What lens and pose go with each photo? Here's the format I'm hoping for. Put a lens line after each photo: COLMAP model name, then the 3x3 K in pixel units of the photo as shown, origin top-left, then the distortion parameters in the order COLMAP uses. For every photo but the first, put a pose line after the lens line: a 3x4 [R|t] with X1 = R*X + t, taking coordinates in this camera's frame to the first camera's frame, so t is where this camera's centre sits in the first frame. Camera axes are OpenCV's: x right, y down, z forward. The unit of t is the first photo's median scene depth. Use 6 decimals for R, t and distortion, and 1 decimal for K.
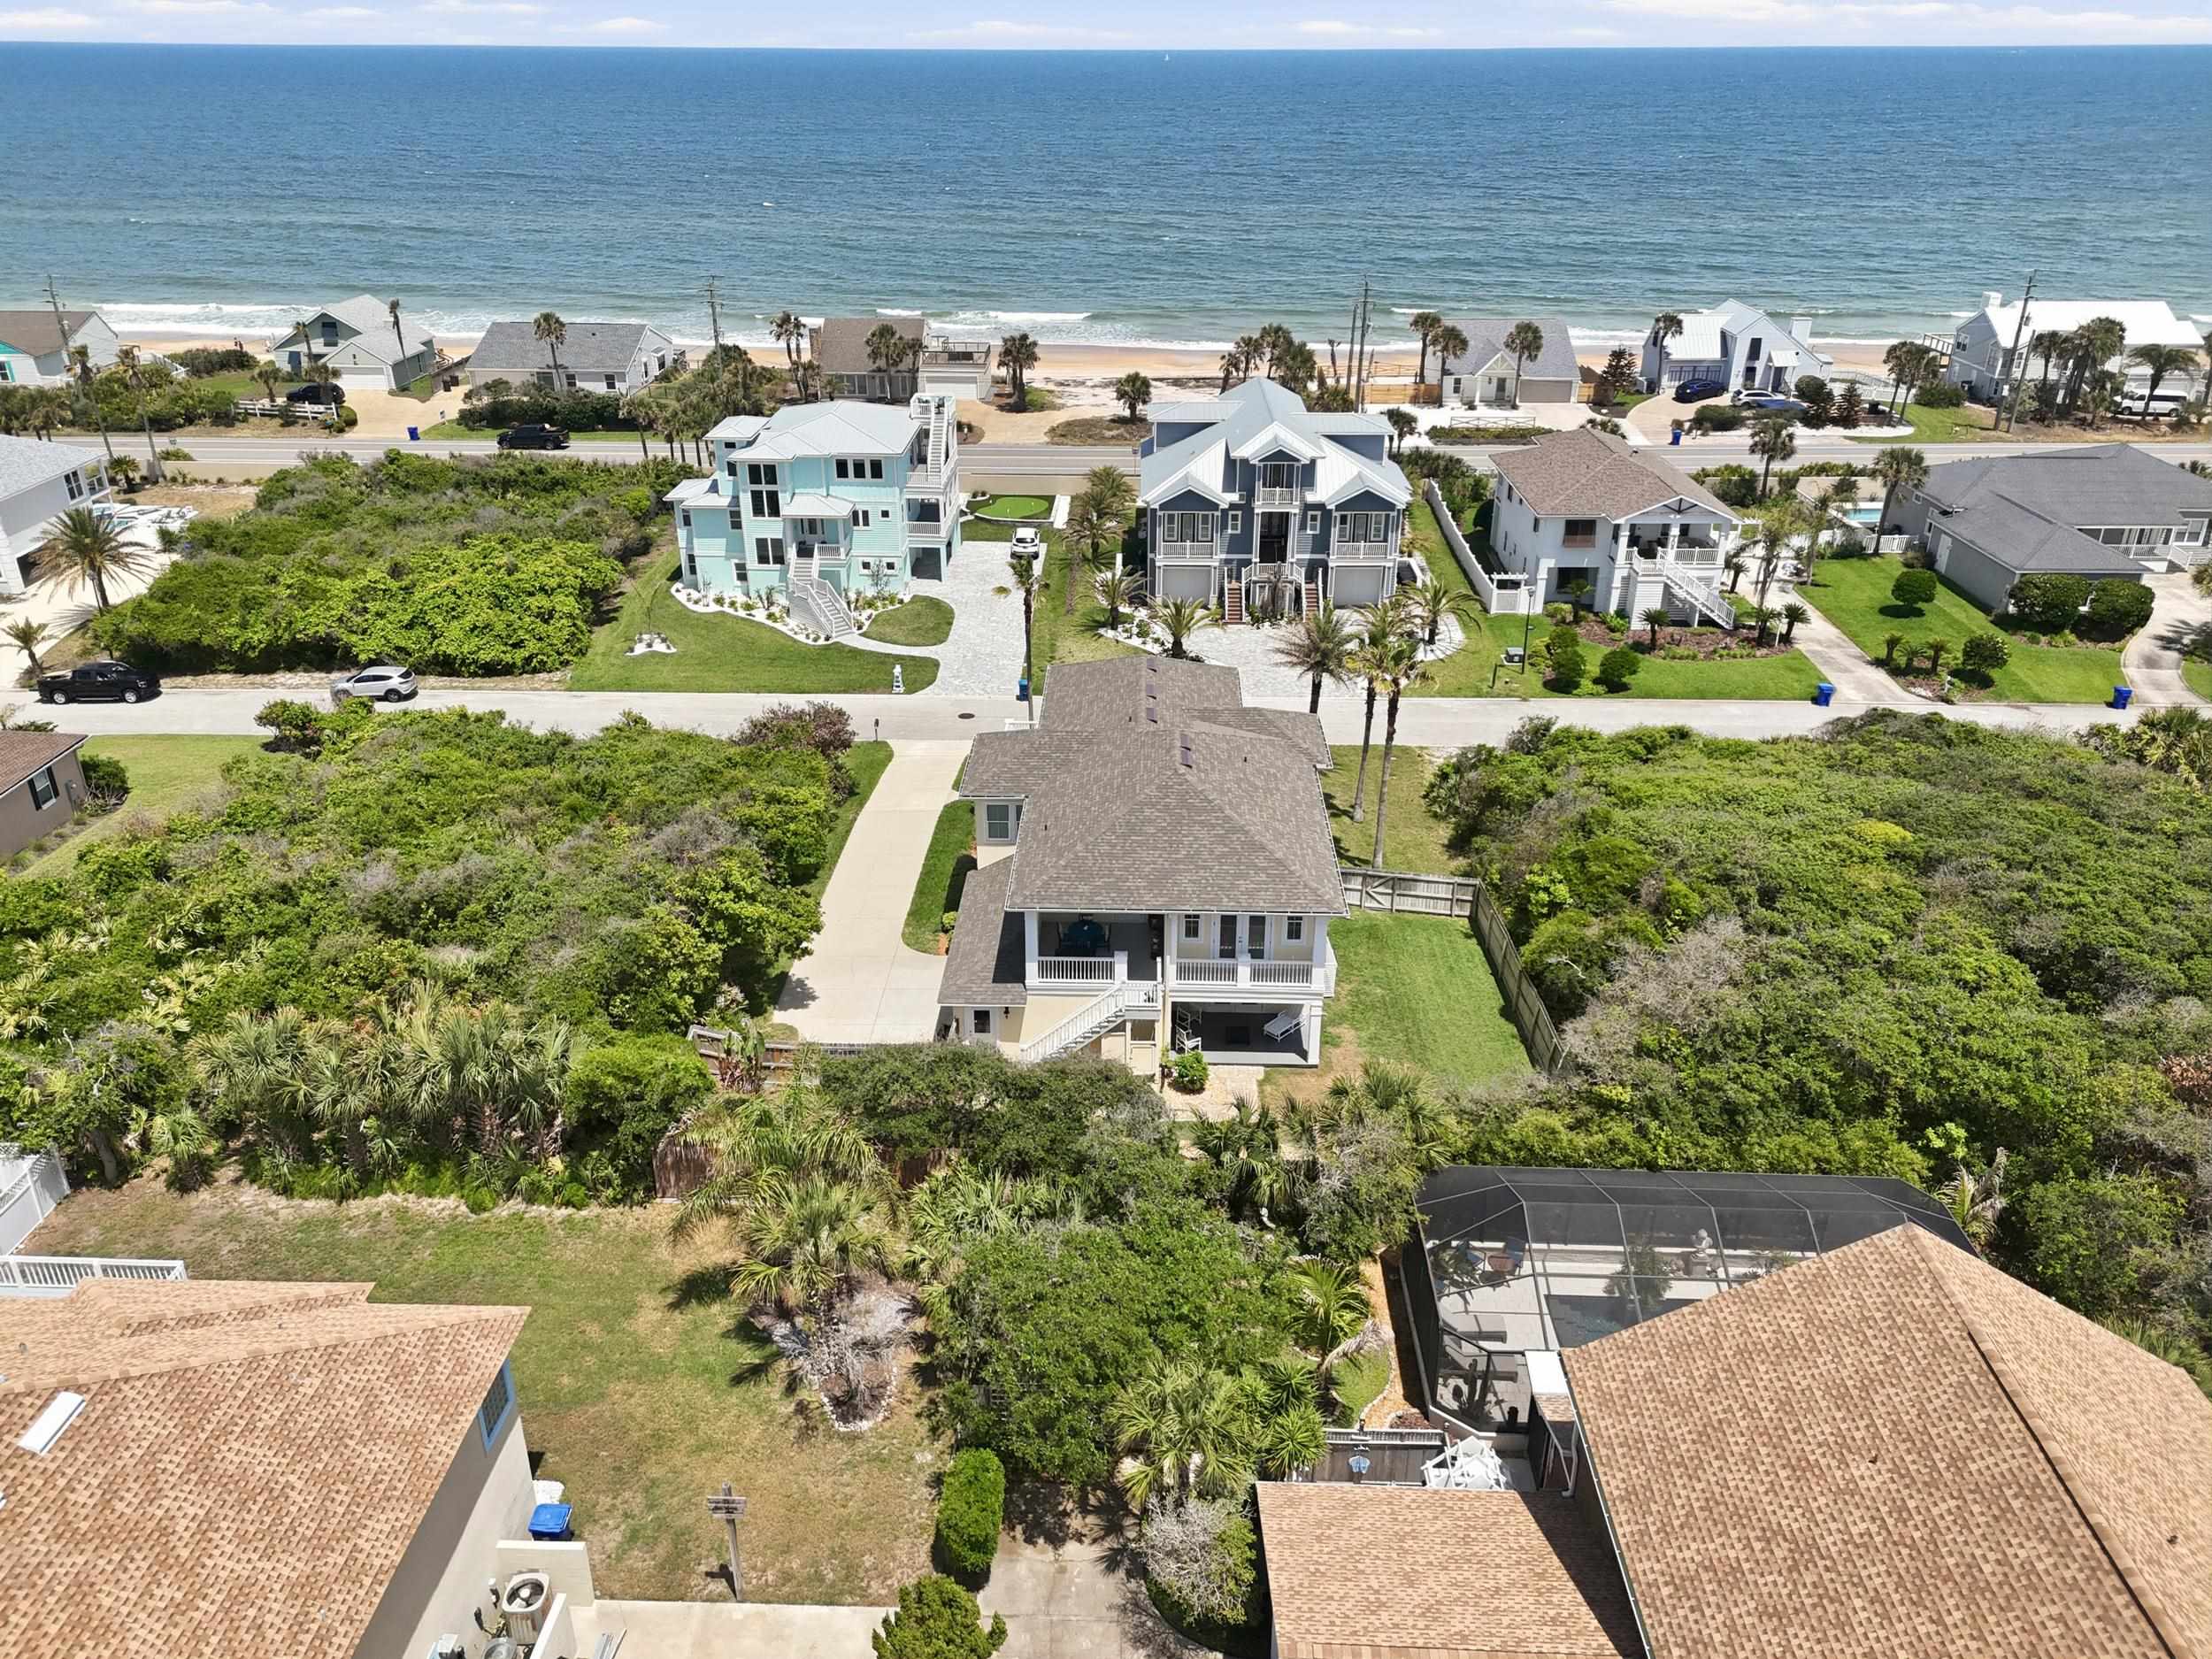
lens RADIAL K [[1623.0, 0, 1111.5], [0, 1623.0, 832.6], [0, 0, 1]] dist [0.078045, -0.066397]
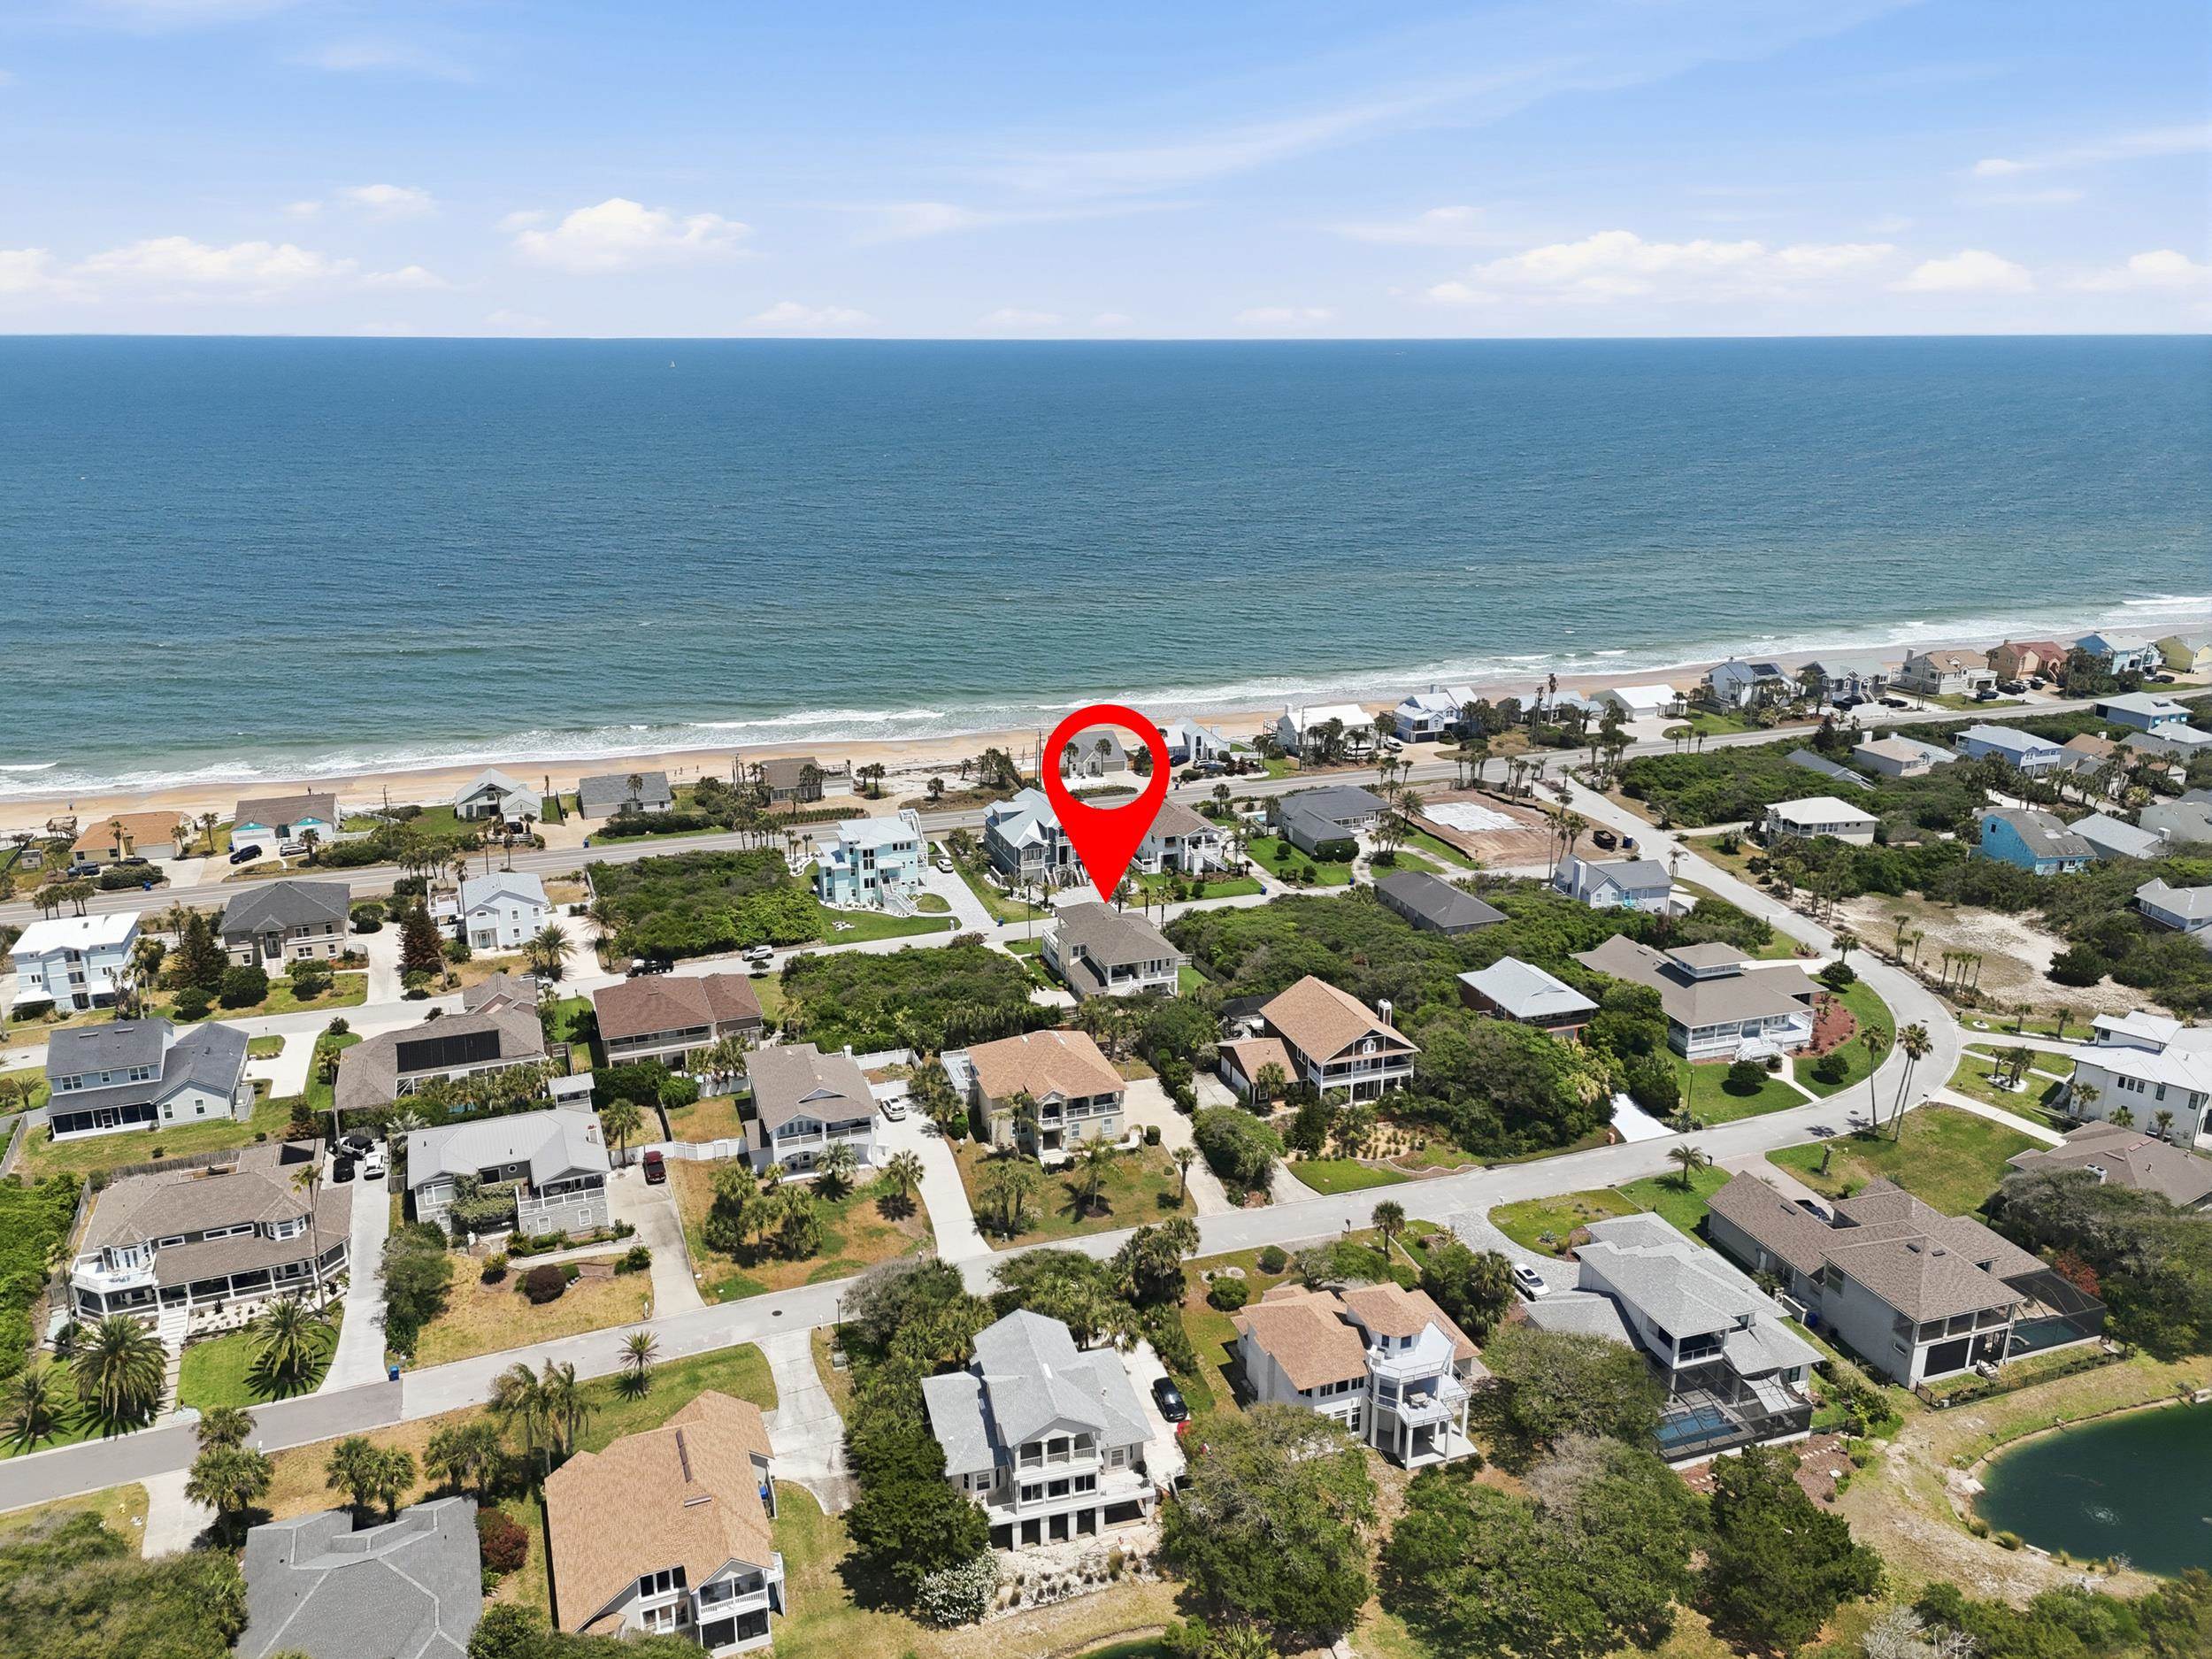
lens RADIAL K [[1623.0, 0, 1111.5], [0, 1623.0, 832.6], [0, 0, 1]] dist [0.078045, -0.066397]
pose [[0.932823, -0.103170, 0.345249, -0.730963], [0.153402, 0.980676, -0.121421, 0.111421], [-0.326050, 0.166226, 0.930624, -1.465865]]
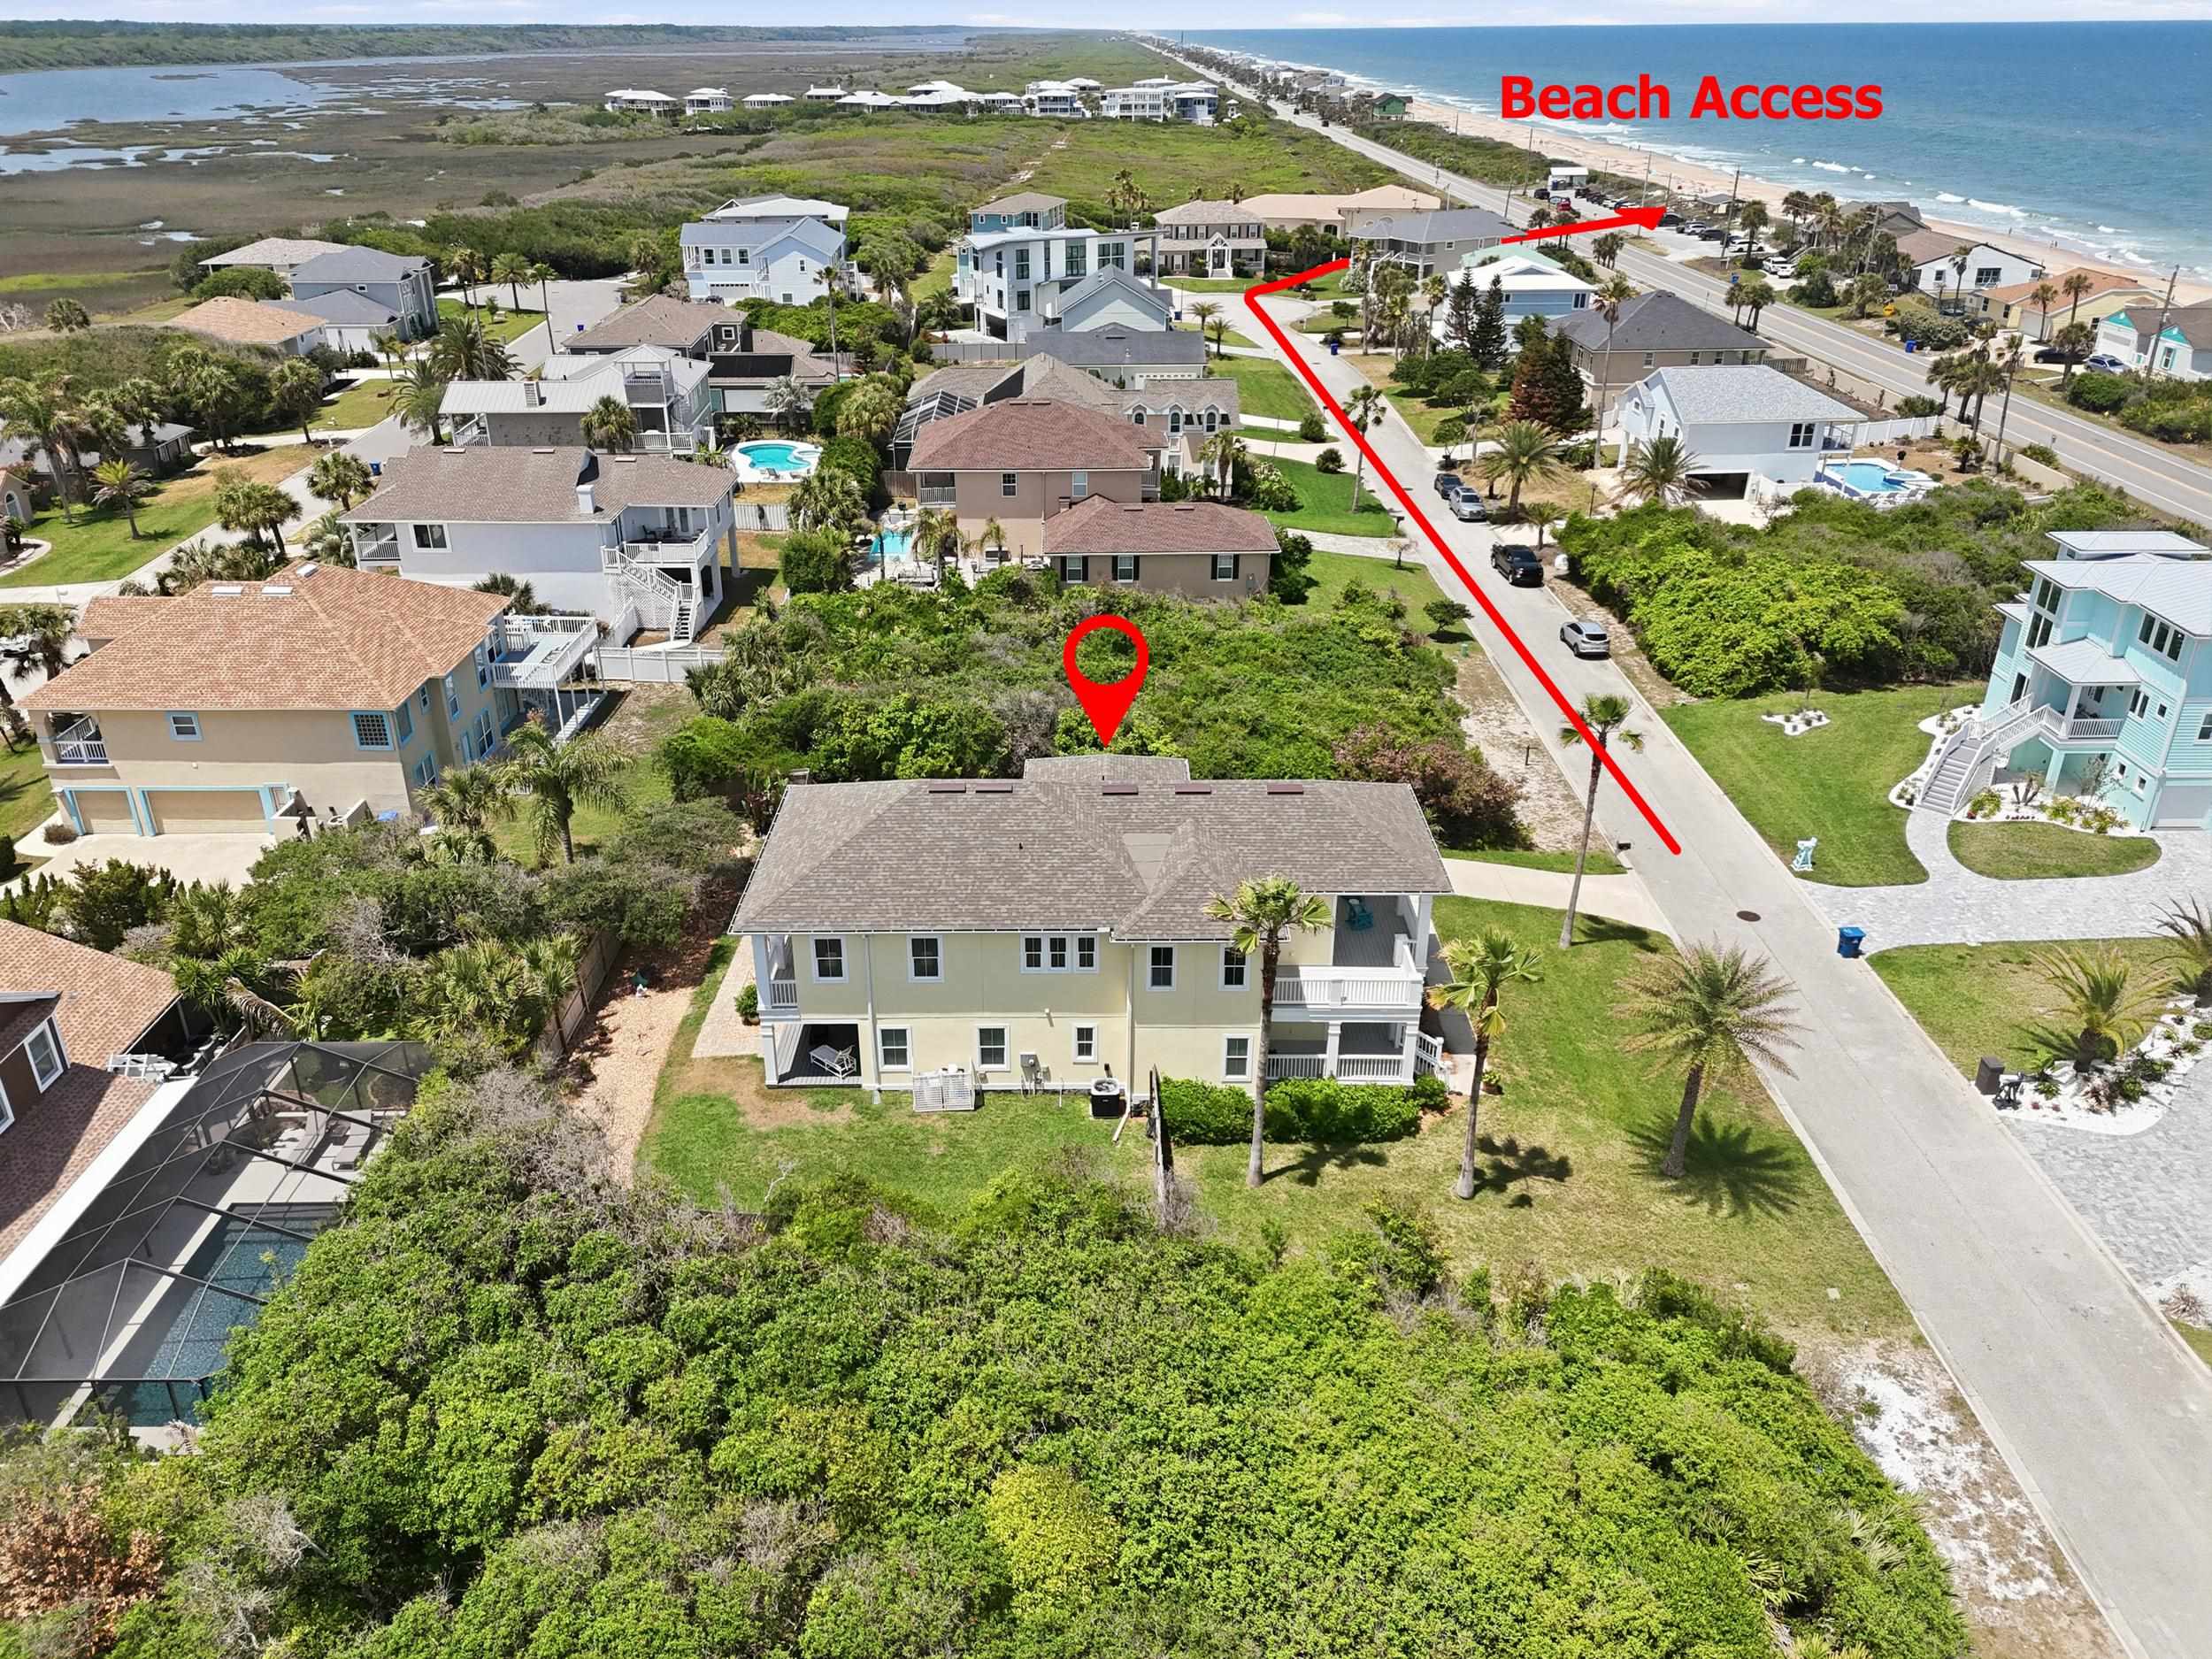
lens RADIAL K [[1623.0, 0, 1111.5], [0, 1623.0, 832.6], [0, 0, 1]] dist [0.078045, -0.066397]
pose [[0.036511, 0.443084, -0.895736, 0.504738], [-0.431166, 0.815599, 0.385868, -0.240513], [0.901534, 0.372122, 0.220821, 0.489213]]
